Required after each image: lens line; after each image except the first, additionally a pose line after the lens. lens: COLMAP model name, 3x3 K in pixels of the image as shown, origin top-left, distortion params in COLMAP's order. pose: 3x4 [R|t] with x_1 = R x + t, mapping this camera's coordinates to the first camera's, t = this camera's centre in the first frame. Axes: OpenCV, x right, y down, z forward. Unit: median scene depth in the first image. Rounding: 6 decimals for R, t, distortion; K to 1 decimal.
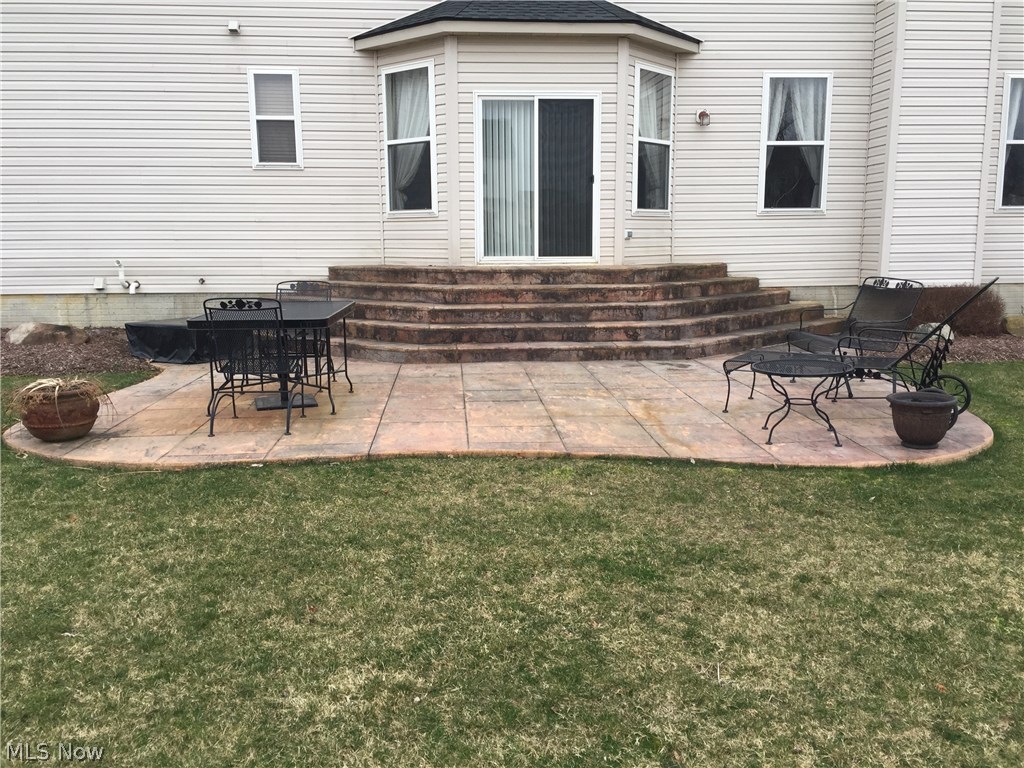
lens RADIAL K [[883.3, 0, 512.5], [0, 883.3, 377.3], [0, 0, 1]] dist [0.080688, -0.097850]
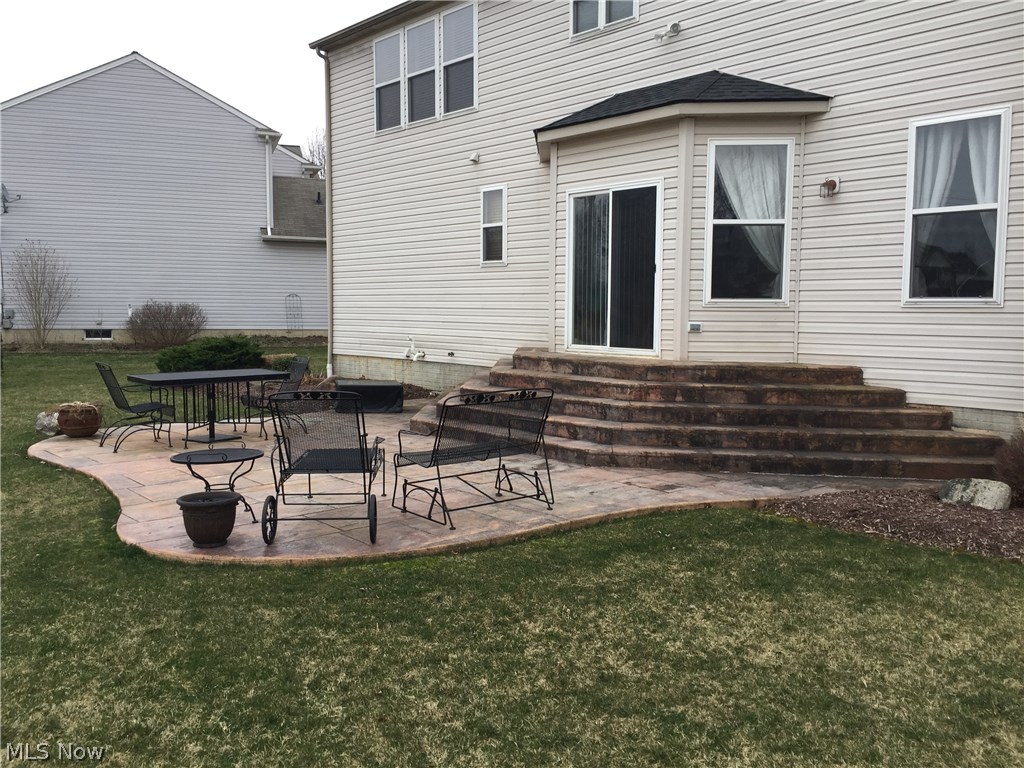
lens RADIAL K [[883.3, 0, 512.5], [0, 883.3, 377.3], [0, 0, 1]] dist [0.080688, -0.097850]
pose [[0.598375, 0.074876, -0.797710, 0.736753], [-0.136678, 0.990569, -0.009547, -0.076931], [0.789472, 0.114742, 0.602966, 0.316723]]
